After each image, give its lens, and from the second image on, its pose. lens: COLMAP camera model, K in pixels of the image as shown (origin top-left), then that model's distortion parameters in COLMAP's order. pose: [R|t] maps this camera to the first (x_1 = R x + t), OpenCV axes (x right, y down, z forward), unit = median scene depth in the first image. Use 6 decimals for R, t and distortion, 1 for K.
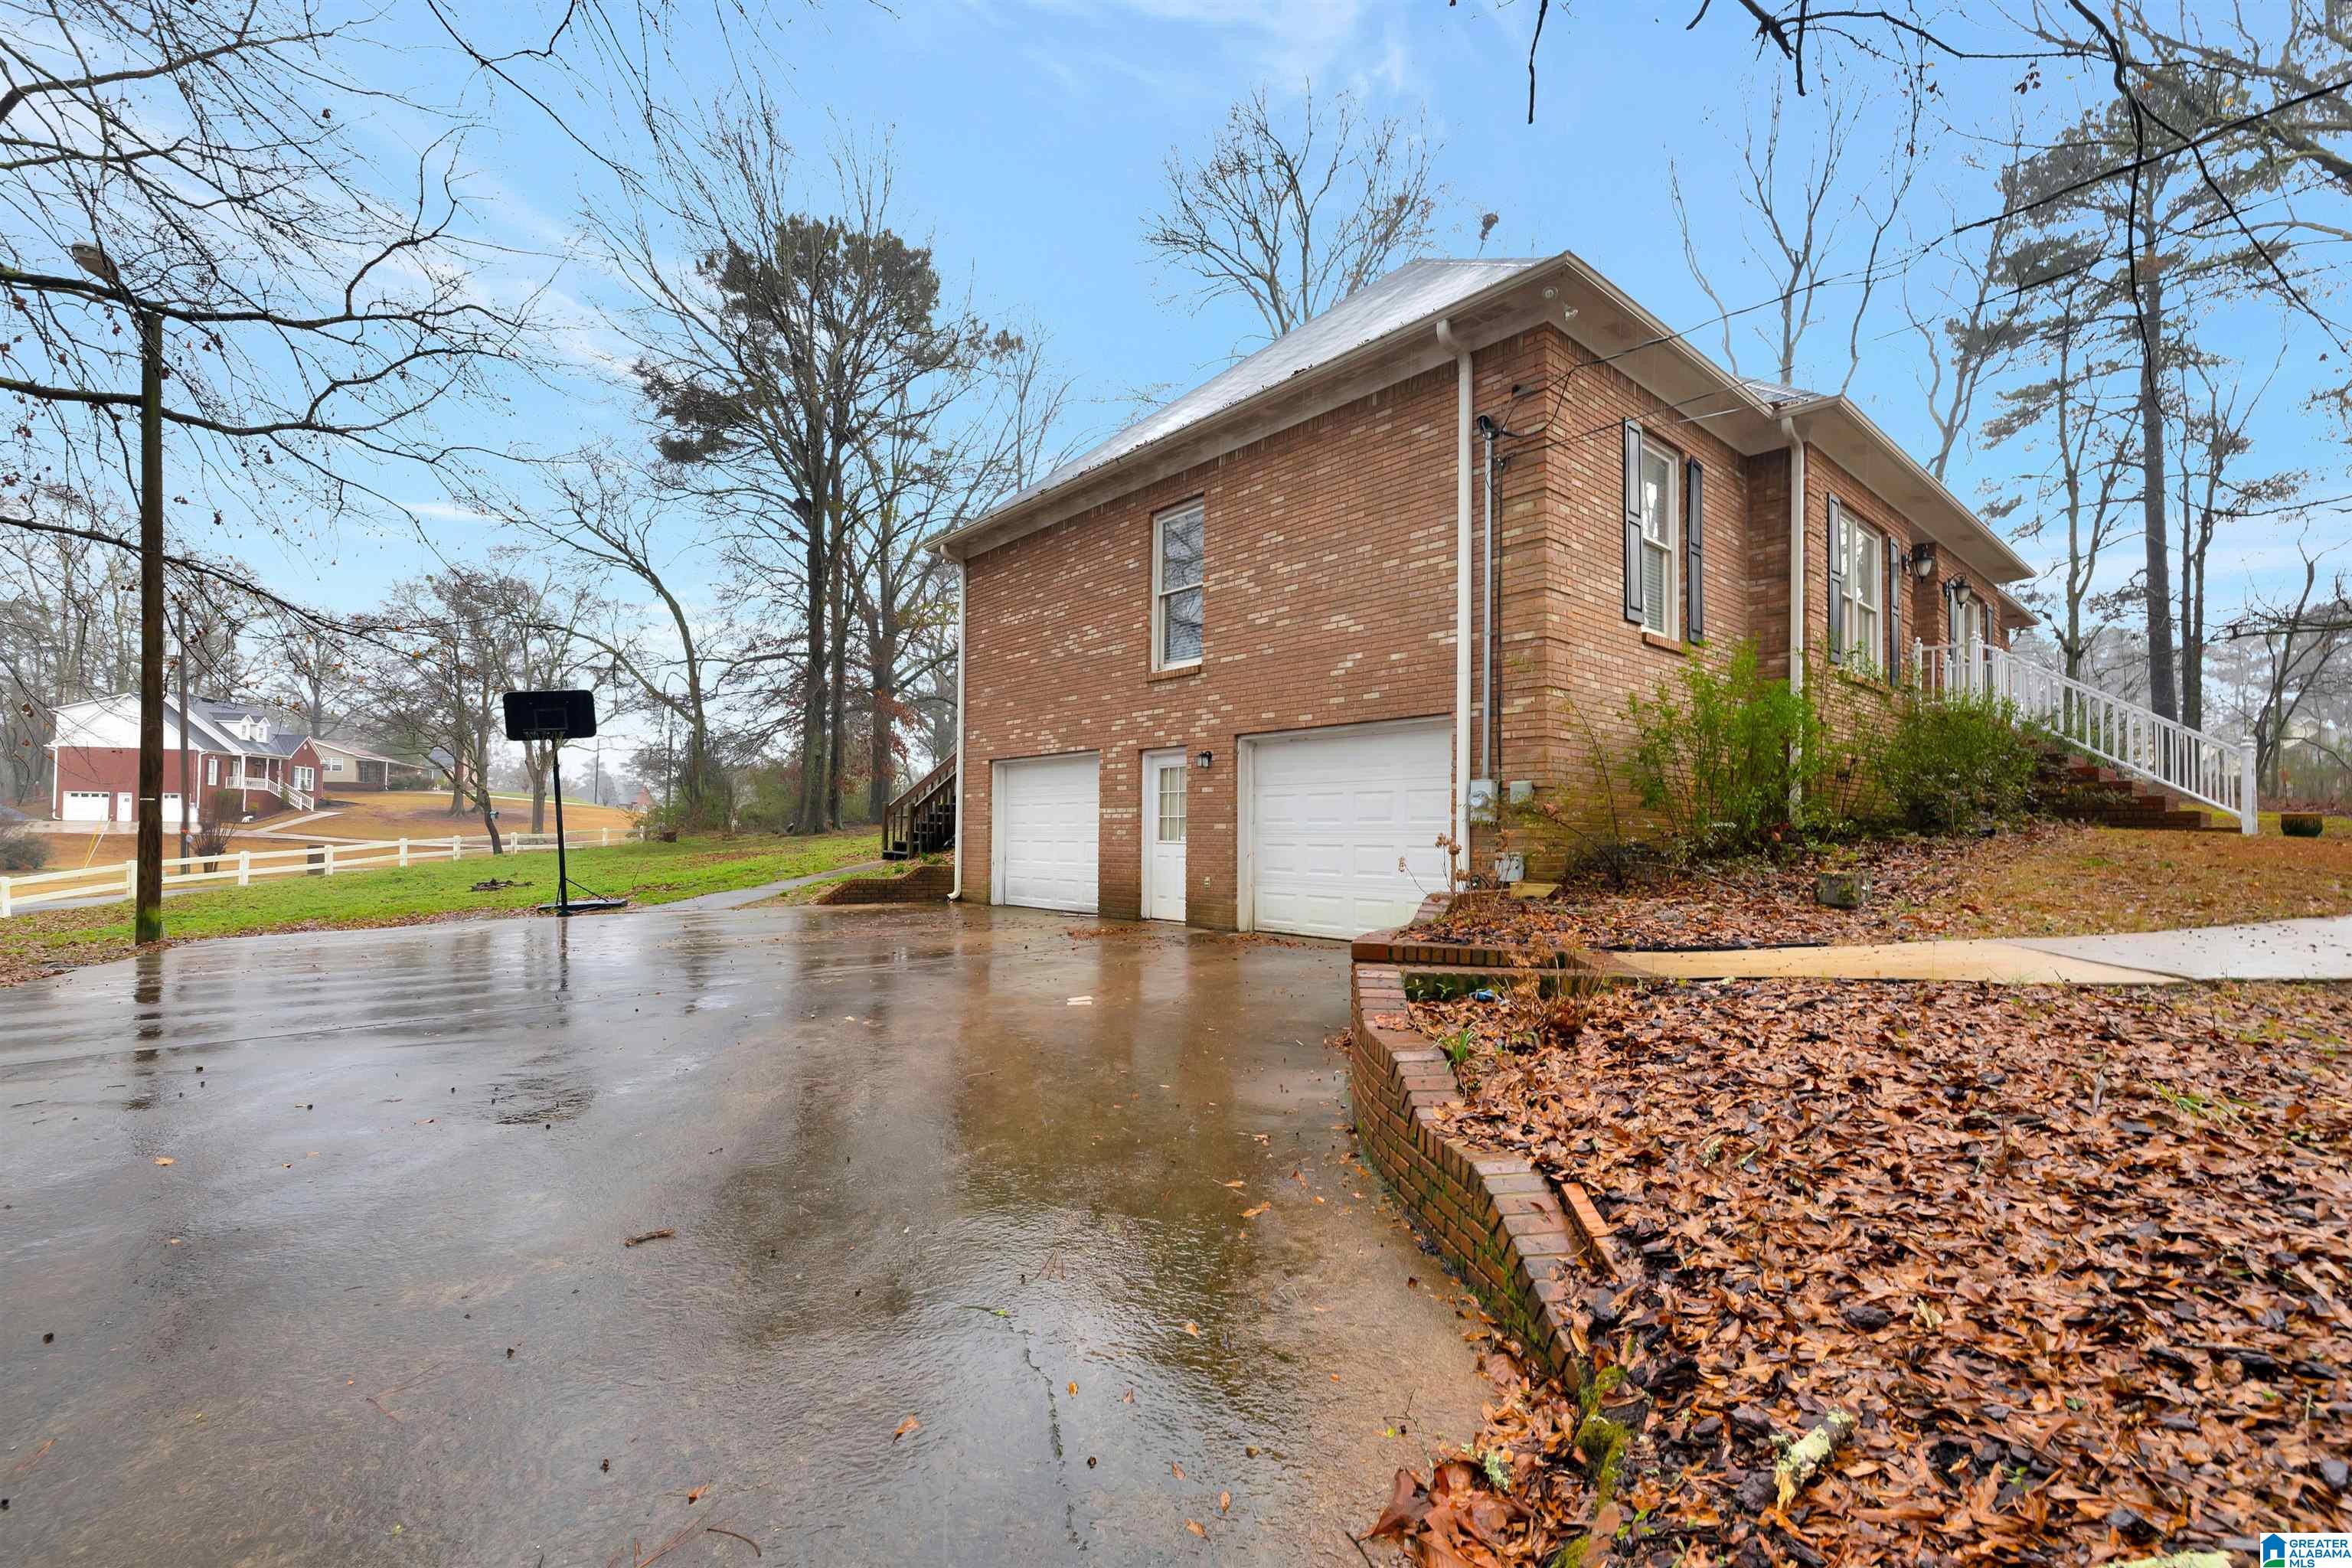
lens RADIAL K [[1013.8, 0, 1172.1], [0, 1013.8, 771.5], [0, 0, 1]] dist [0.001450, -0.000041]
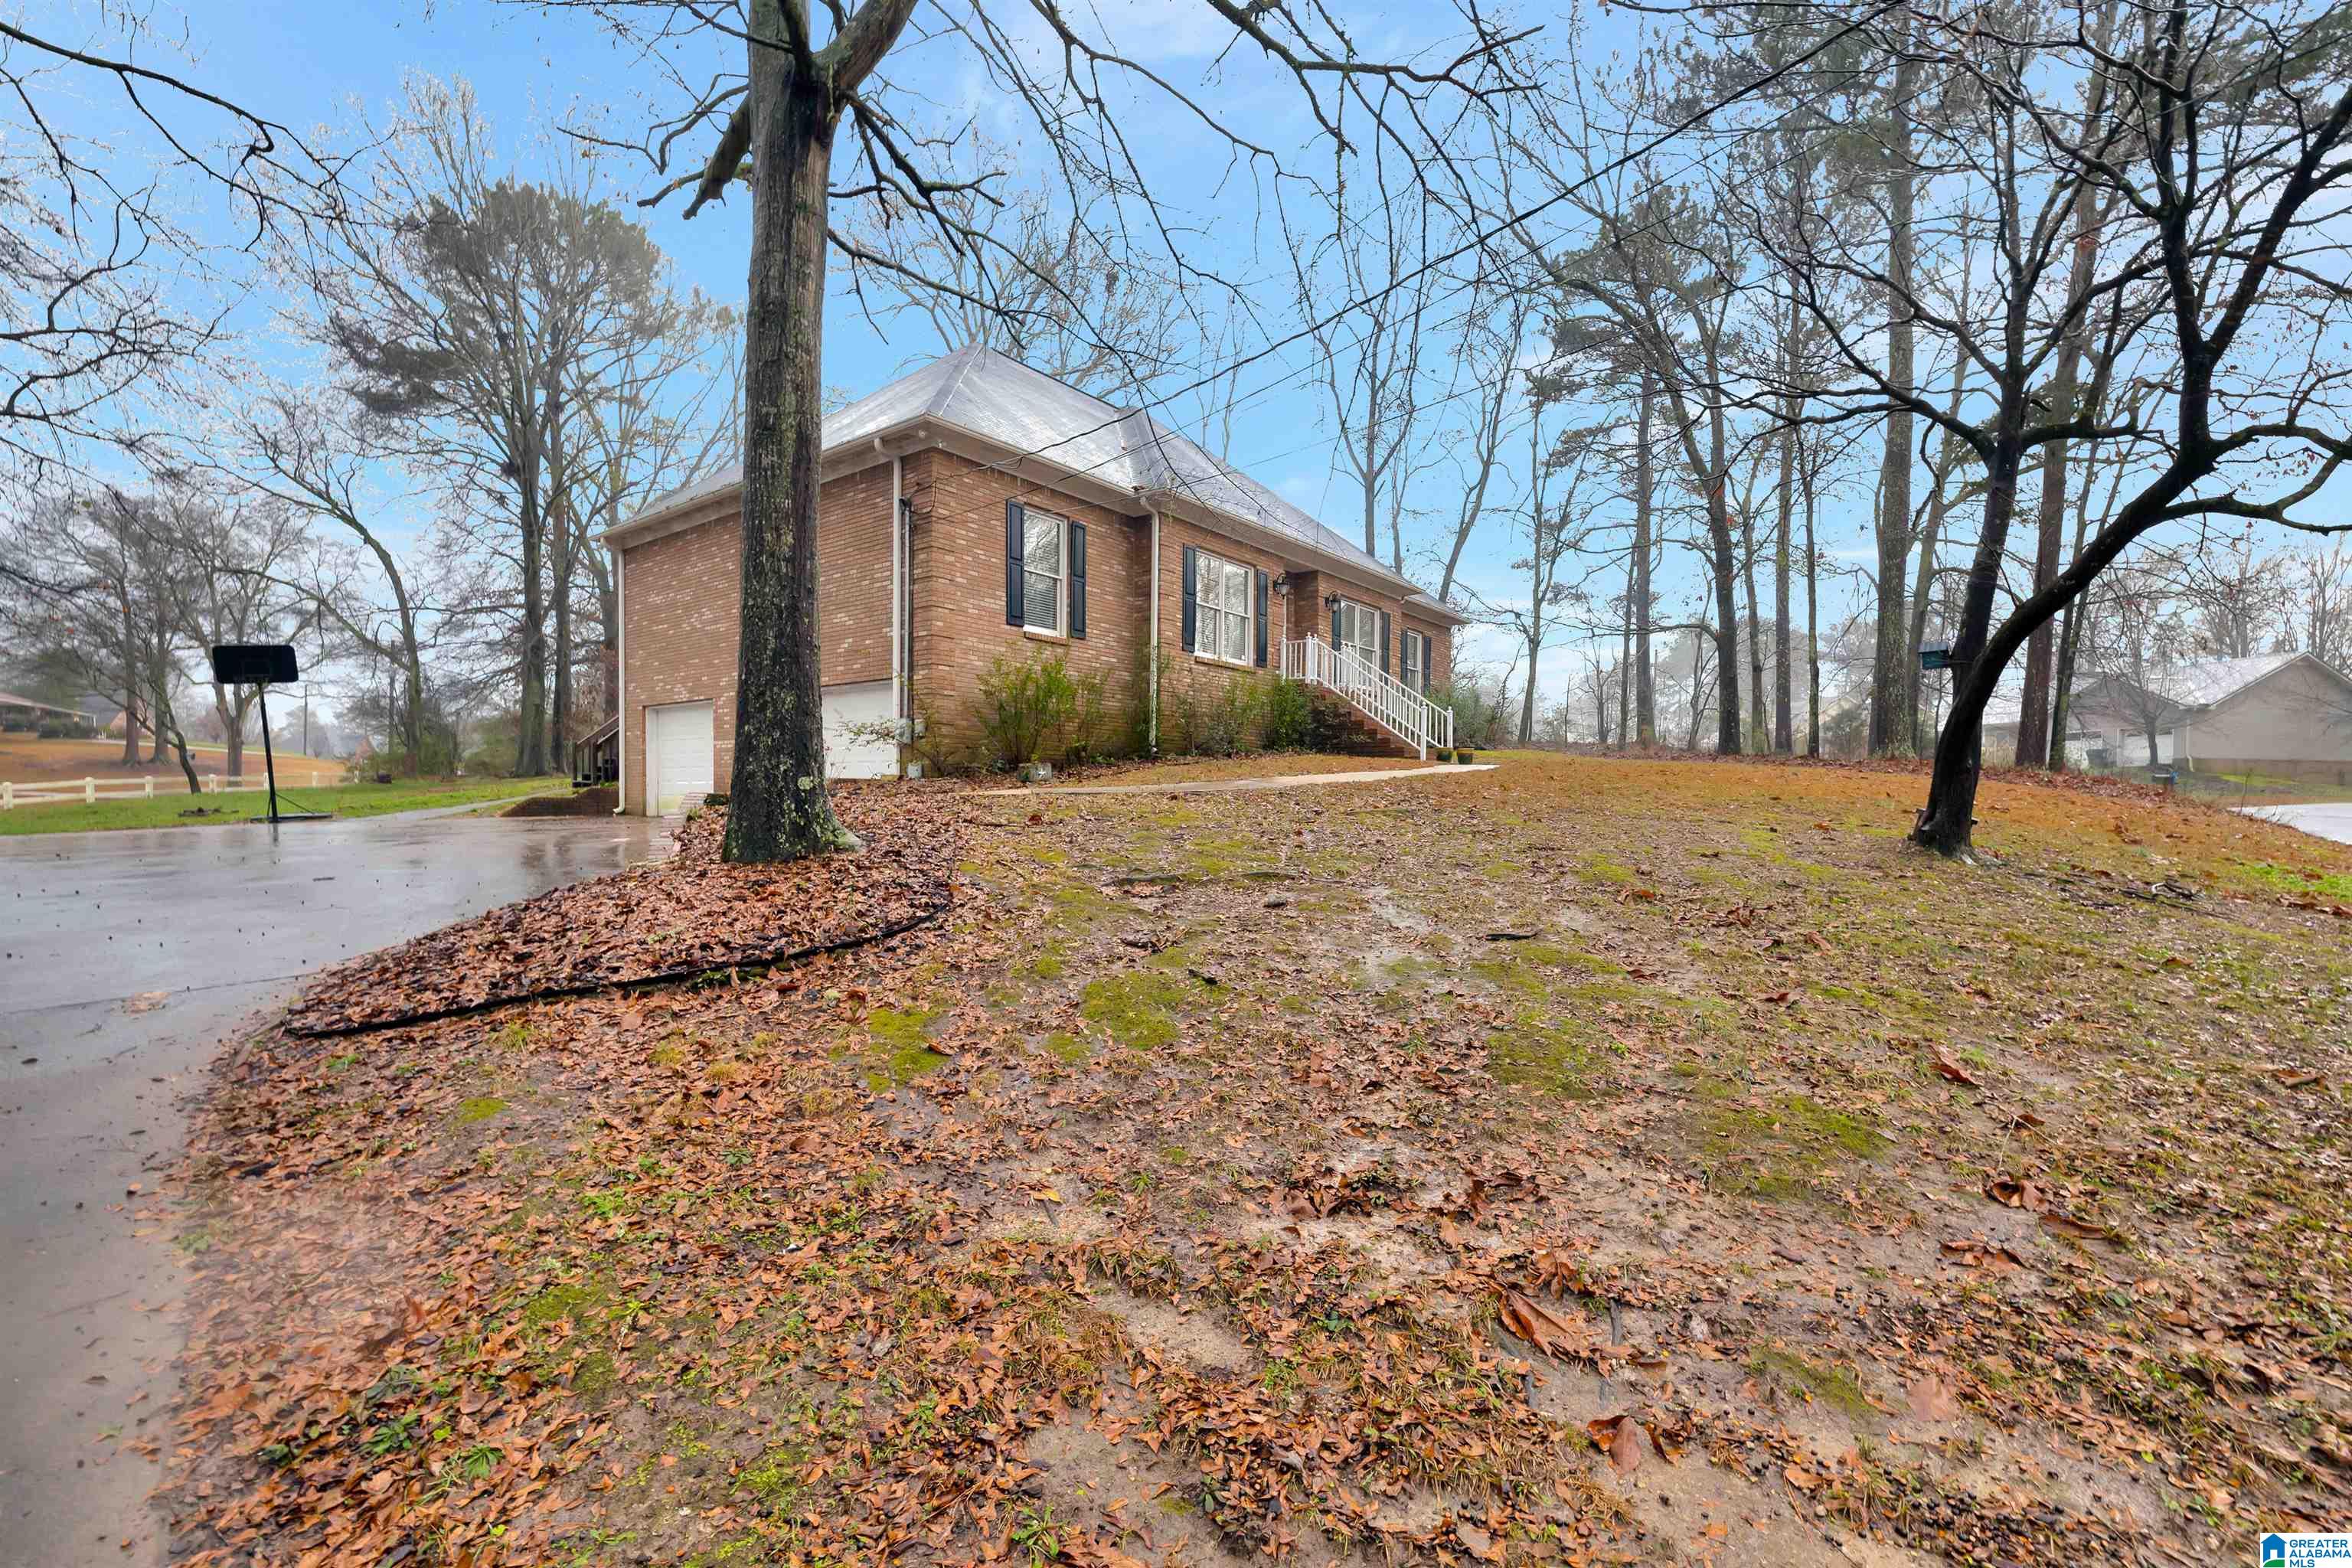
lens RADIAL K [[1008.6, 0, 1176.1], [0, 1008.6, 788.9], [0, 0, 1]] dist [-0.002001, -0.000261]
pose [[0.980820, -0.000620, 0.194914, 0.103092], [-0.010681, 0.998321, 0.056922, 0.006004], [-0.194622, -0.057912, 0.979167, -0.177689]]
